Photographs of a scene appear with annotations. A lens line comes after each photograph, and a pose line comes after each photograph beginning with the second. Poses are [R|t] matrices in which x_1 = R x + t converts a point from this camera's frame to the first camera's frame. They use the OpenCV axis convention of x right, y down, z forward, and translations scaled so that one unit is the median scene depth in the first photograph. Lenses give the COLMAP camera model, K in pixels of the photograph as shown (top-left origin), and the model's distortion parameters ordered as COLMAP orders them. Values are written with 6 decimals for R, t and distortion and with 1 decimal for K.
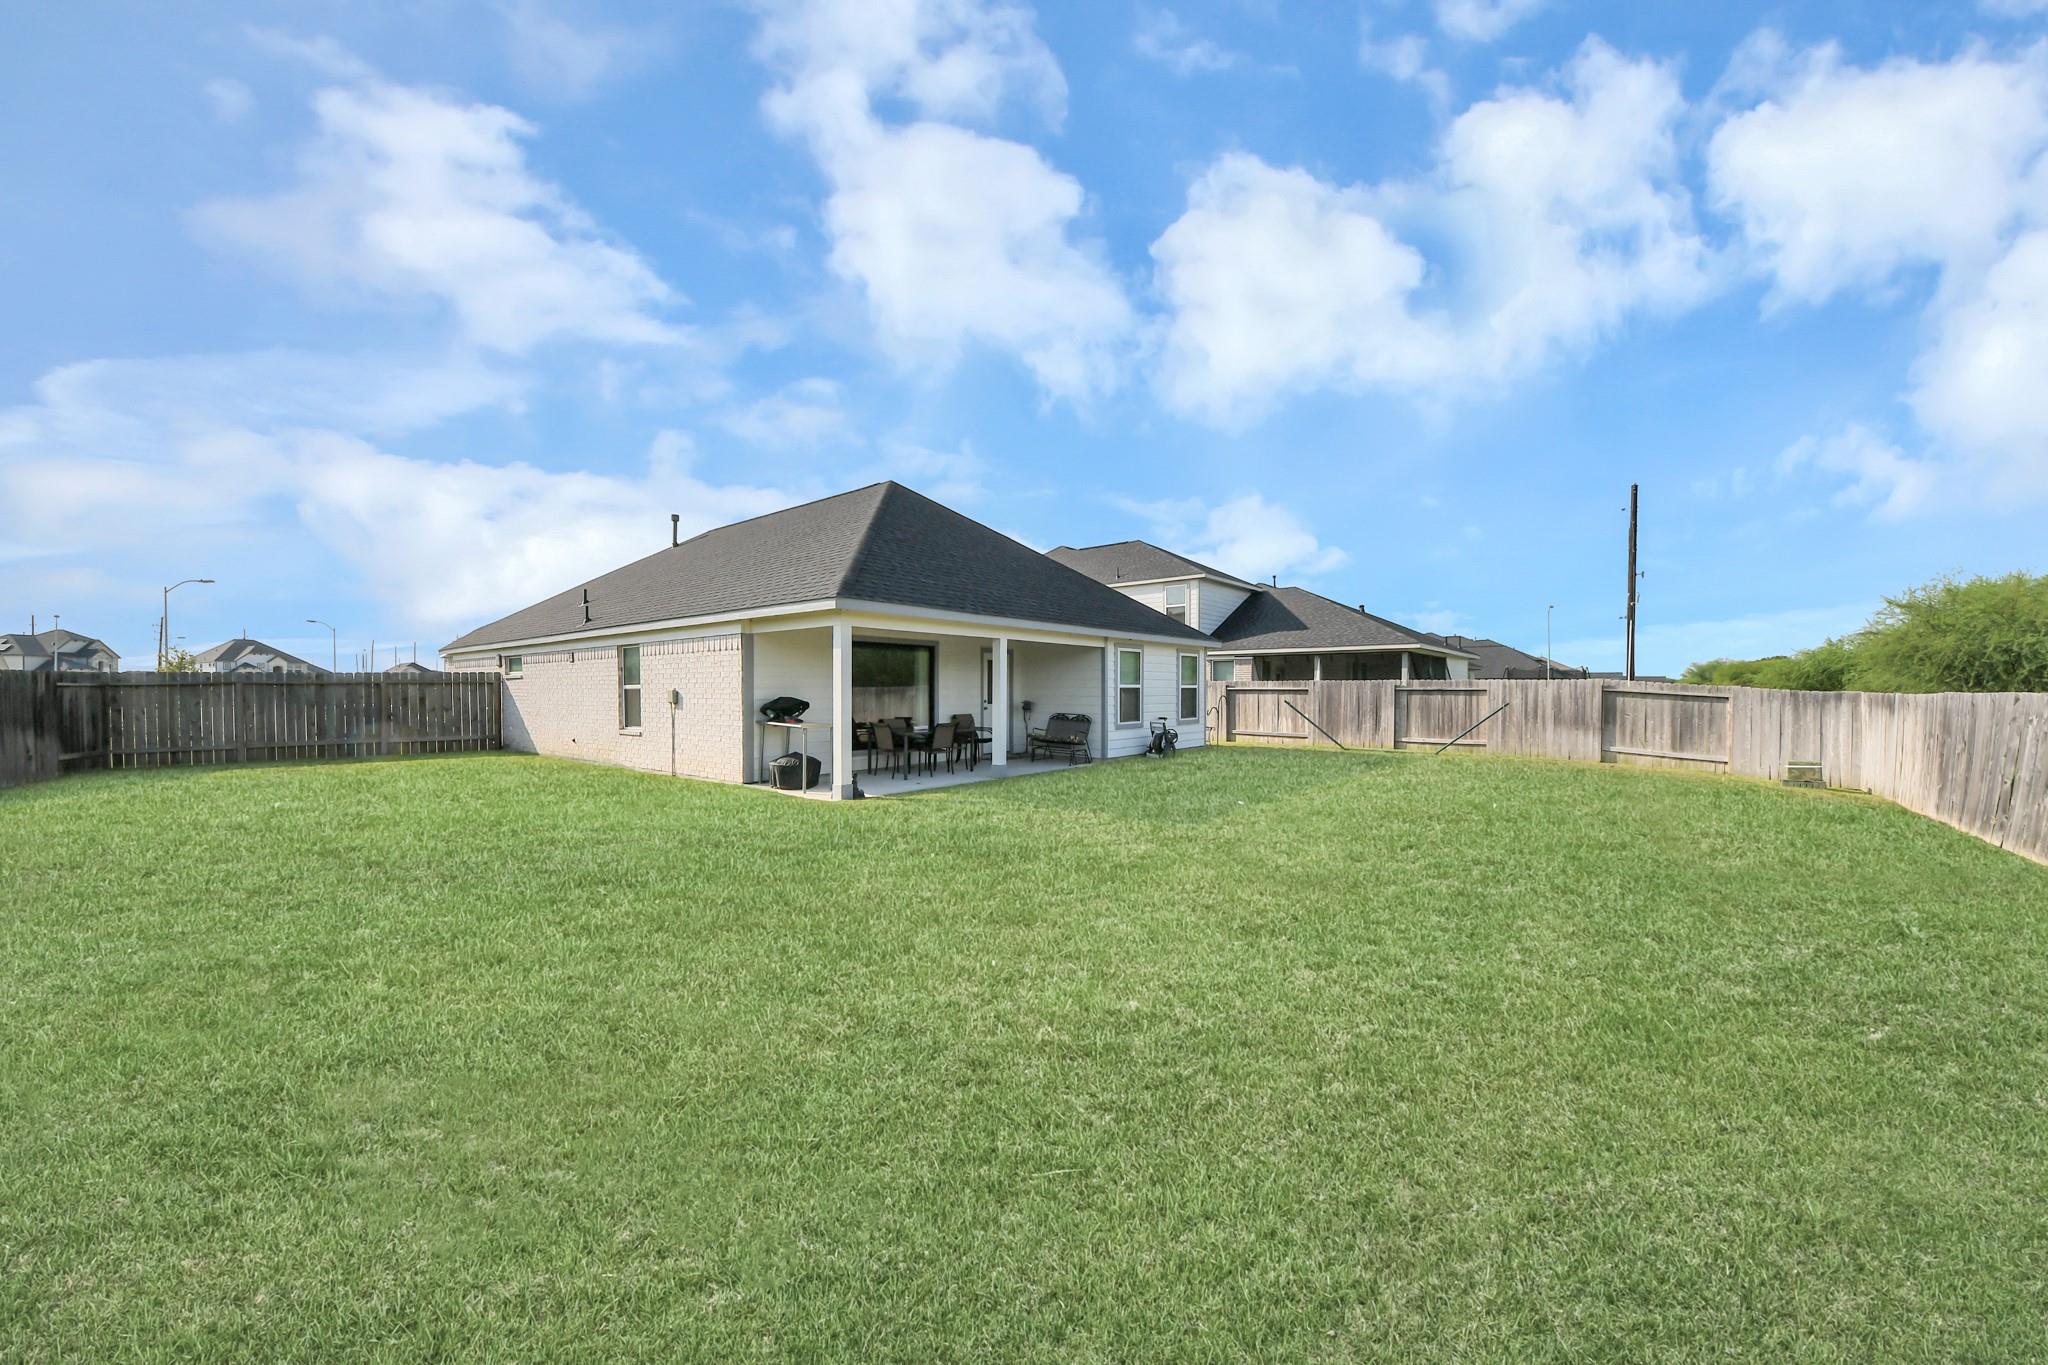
lens RADIAL K [[734.3, 0, 1025.0], [0, 734.3, 689.2], [0, 0, 1]] dist [0.000198, -0.000282]
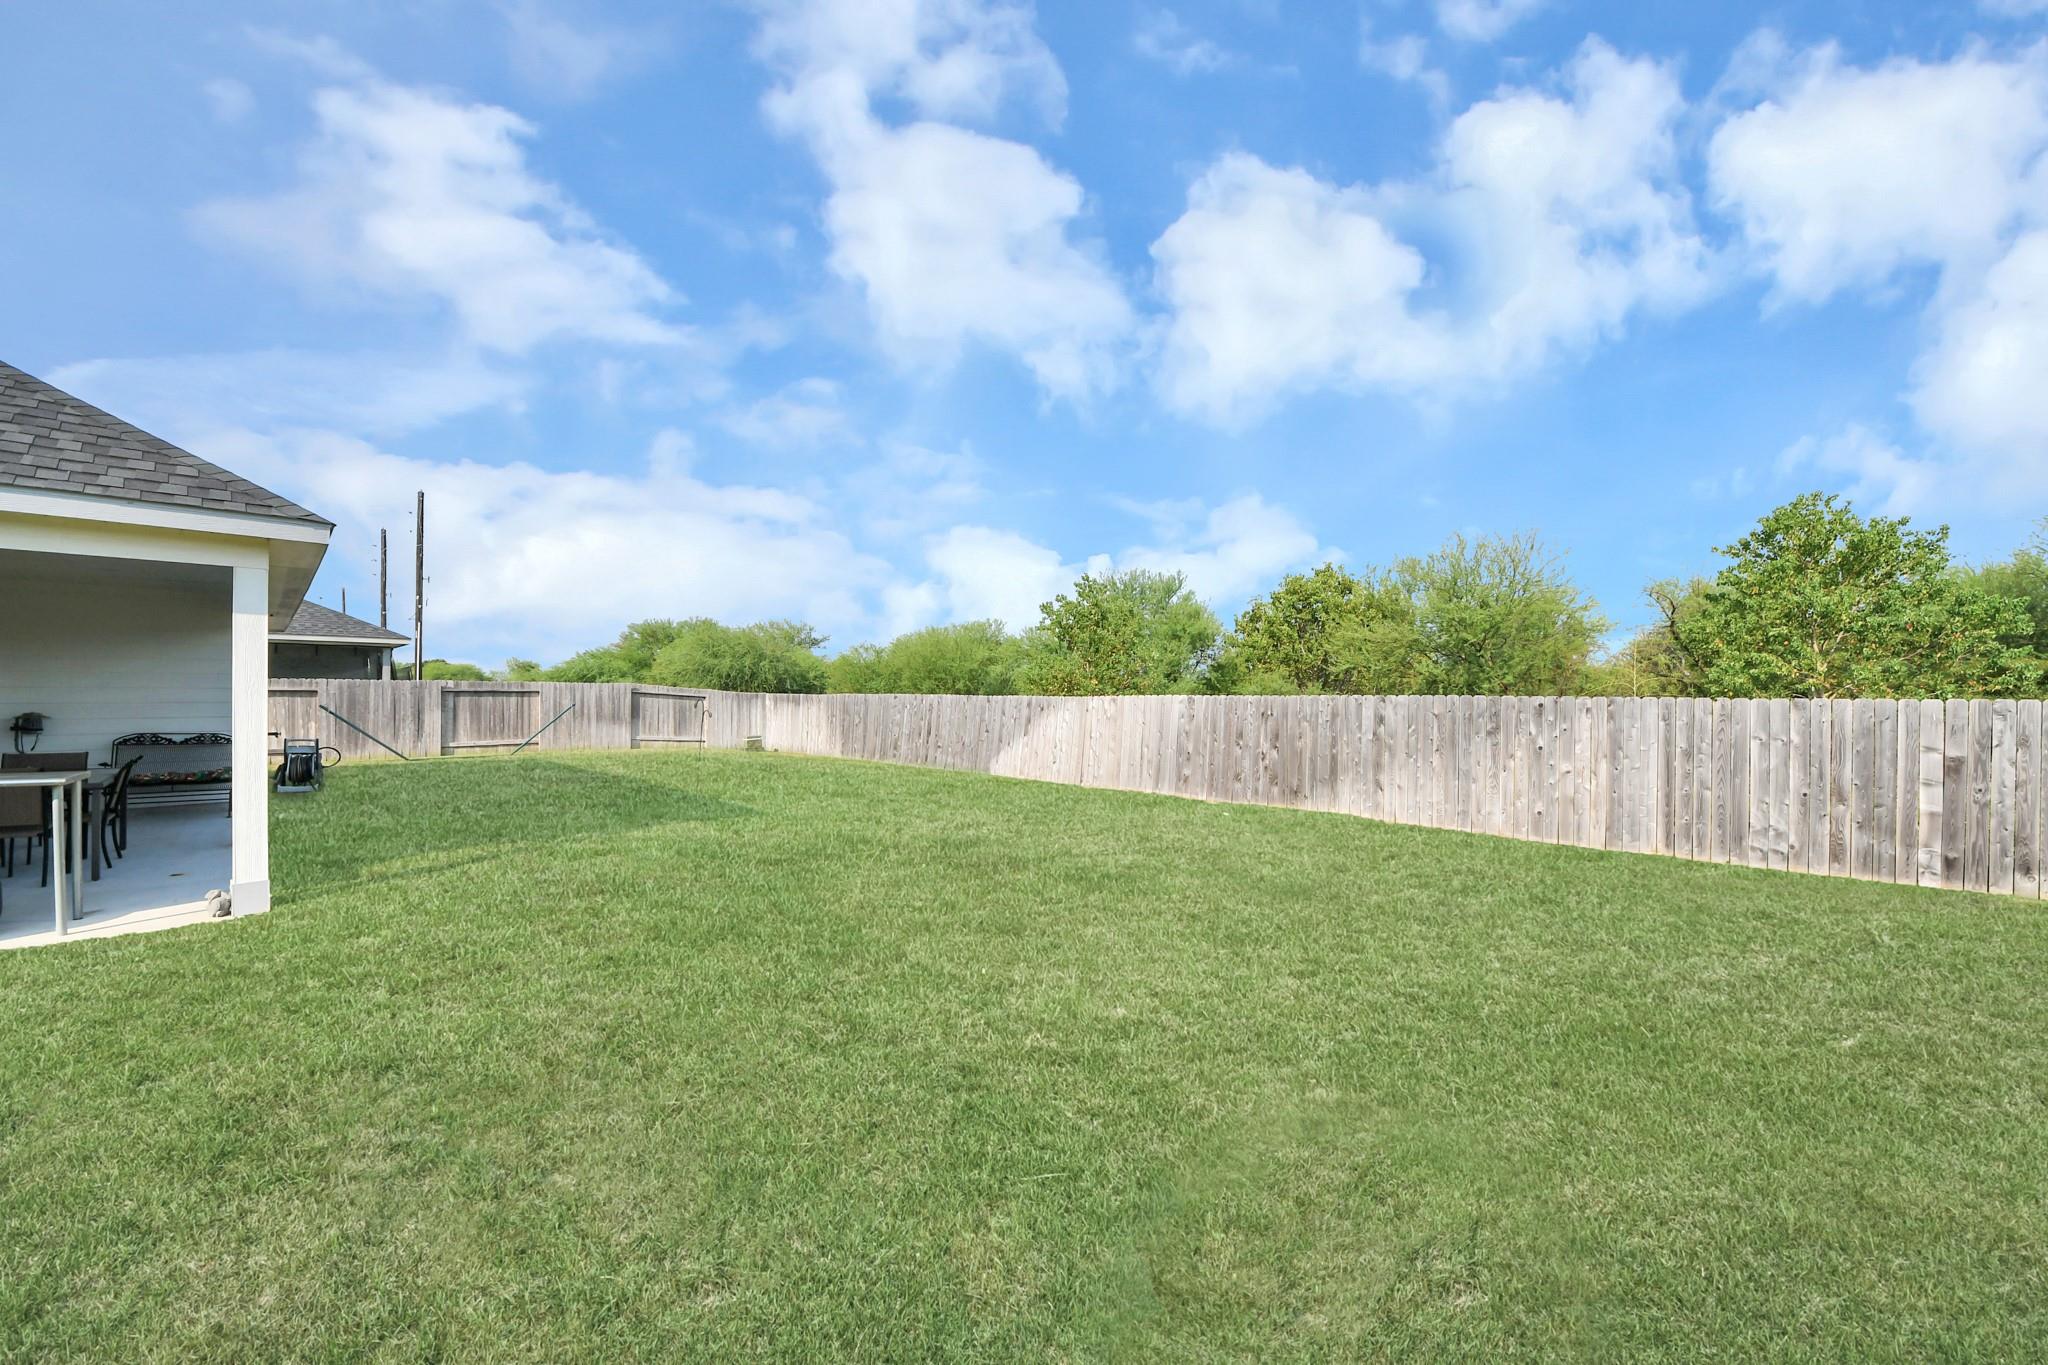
lens RADIAL K [[734.3, 0, 1025.6], [0, 734.3, 688.1], [0, 0, 1]] dist [0.000198, -0.000282]
pose [[1.000000, 0.000108, 0.000090, 0.015353], [-0.000108, 1.000000, 0.000328, -0.020676], [-0.000090, -0.000328, 1.000000, -0.020168]]
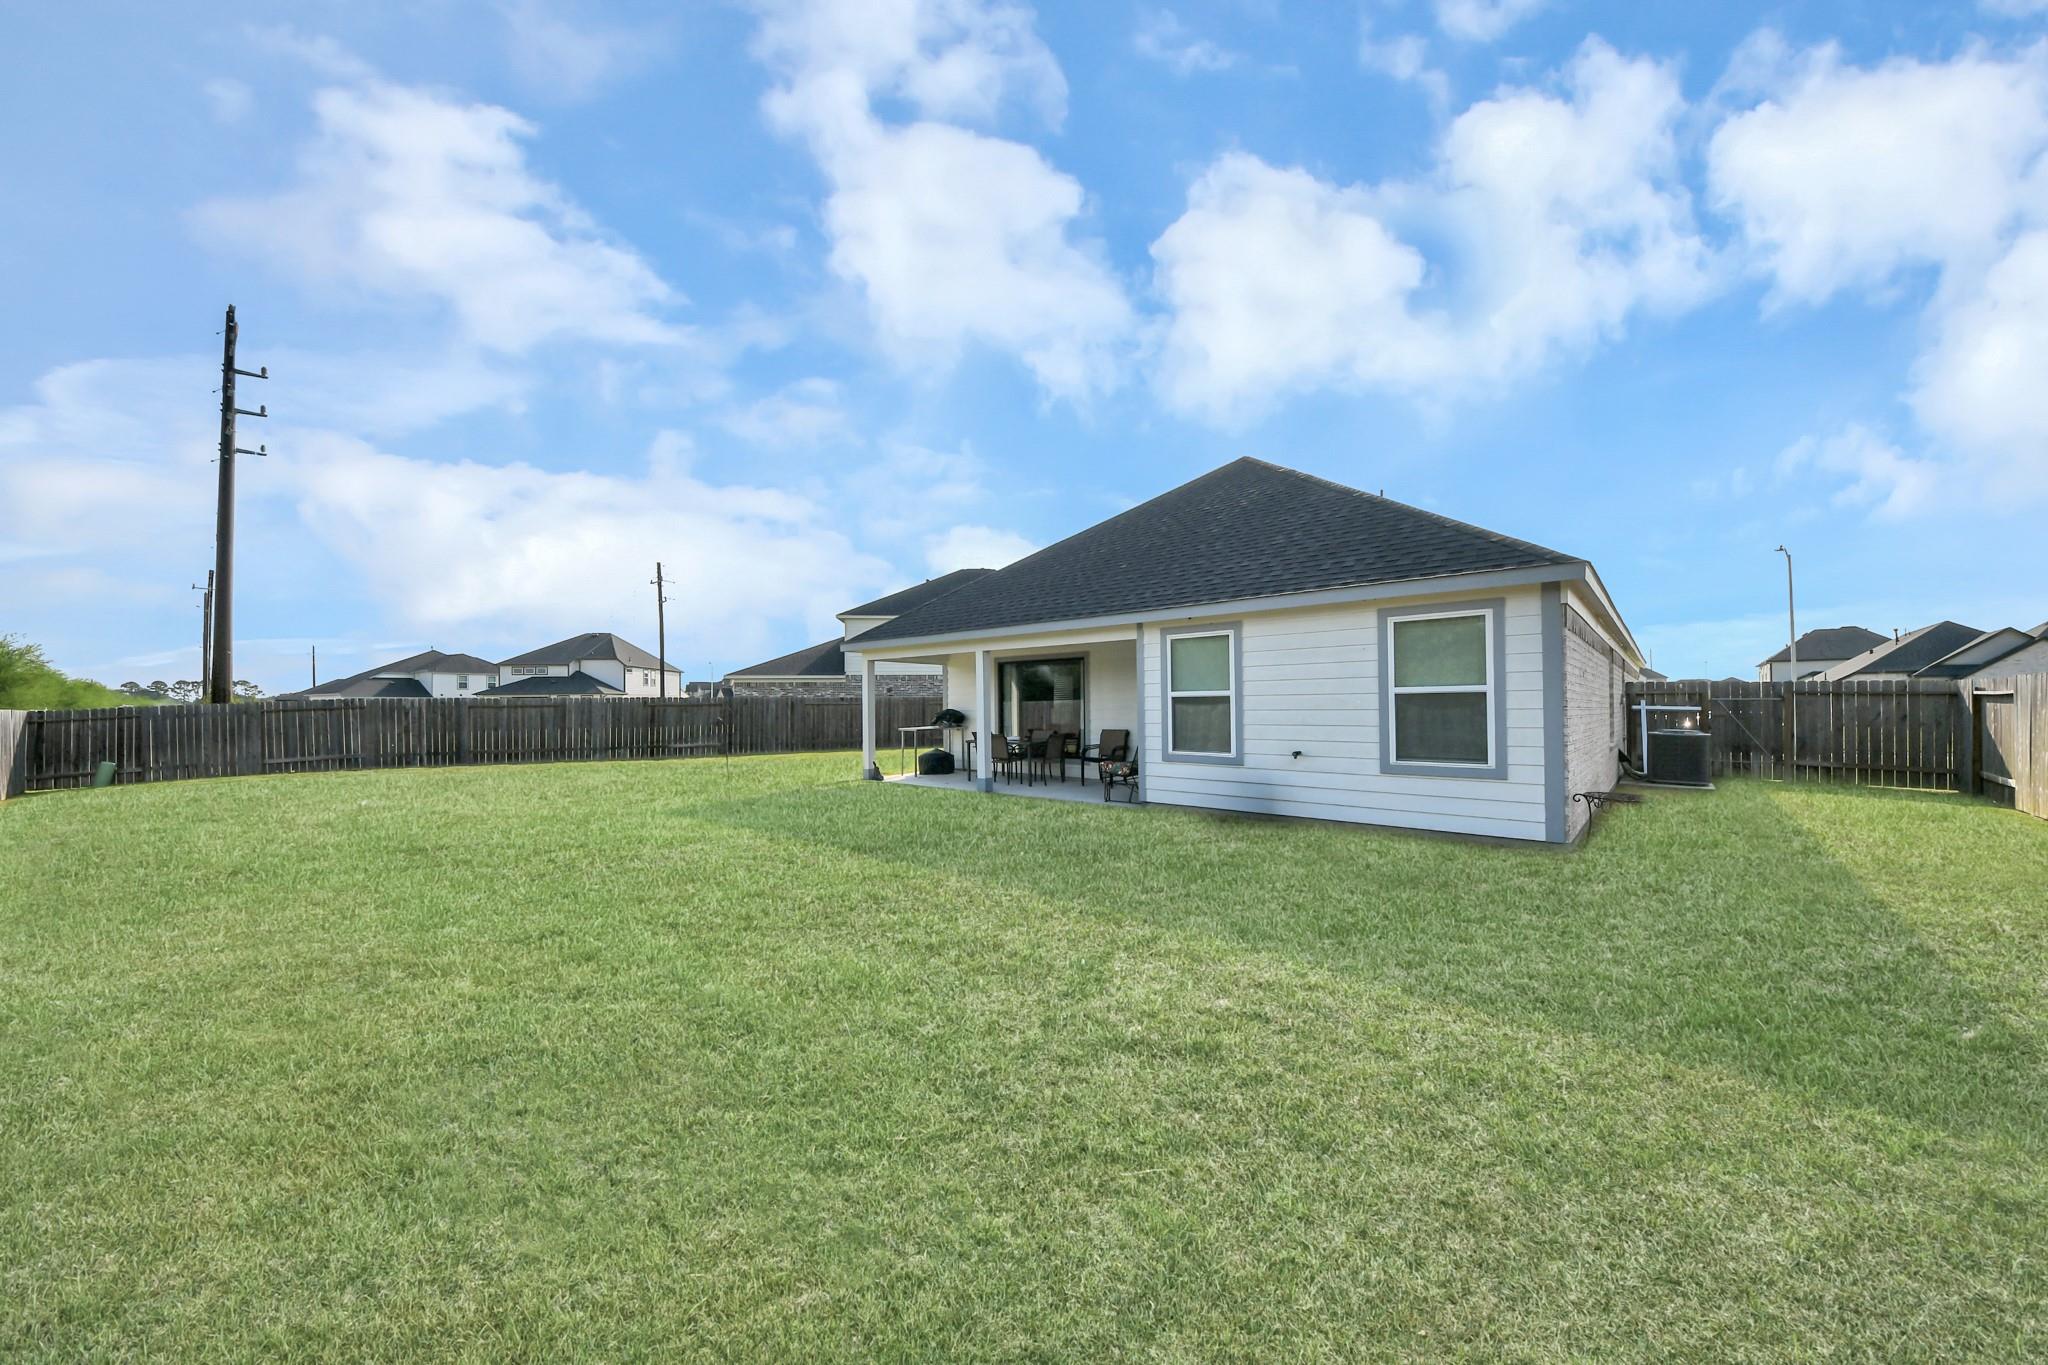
lens RADIAL K [[734.3, 0, 1015.5], [0, 734.3, 689.7], [0, 0, 1]] dist [0.000198, -0.000282]
pose [[1.000000, 0.000041, -0.000156, -0.133872], [-0.000041, 1.000000, 0.000073, 0.003576], [0.000156, -0.000073, 1.000000, 0.002981]]
